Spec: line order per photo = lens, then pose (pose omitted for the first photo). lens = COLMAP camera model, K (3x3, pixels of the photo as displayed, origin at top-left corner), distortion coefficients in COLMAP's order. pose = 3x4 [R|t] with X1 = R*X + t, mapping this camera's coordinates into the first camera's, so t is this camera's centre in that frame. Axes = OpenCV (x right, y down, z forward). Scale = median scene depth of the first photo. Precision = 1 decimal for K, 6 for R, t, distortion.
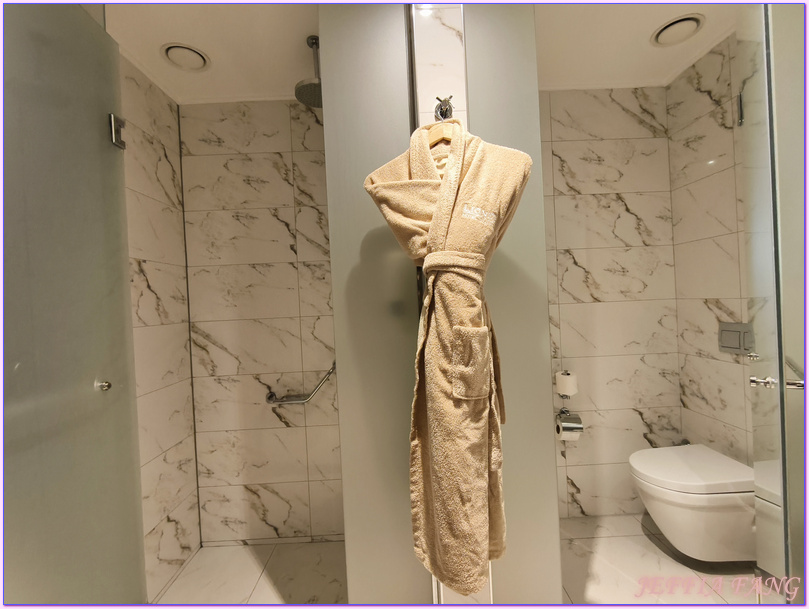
lens RADIAL K [[363.4, 0, 401.8], [0, 363.4, 303.5], [0, 0, 1]] dist [-0.001516, -0.000600]
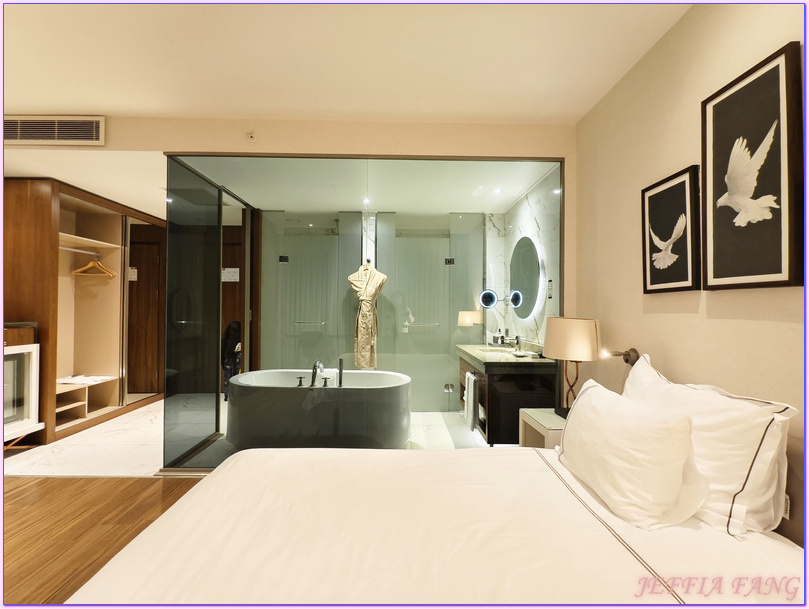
lens RADIAL K [[363.4, 0, 400.1], [0, 363.4, 303.9], [0, 0, 1]] dist [-0.001516, -0.000600]
pose [[0.998103, 0.061546, -0.001645, 0.568197], [-0.061565, 0.997952, -0.017381, 0.005906], [0.000572, 0.017450, 0.999848, -3.468532]]
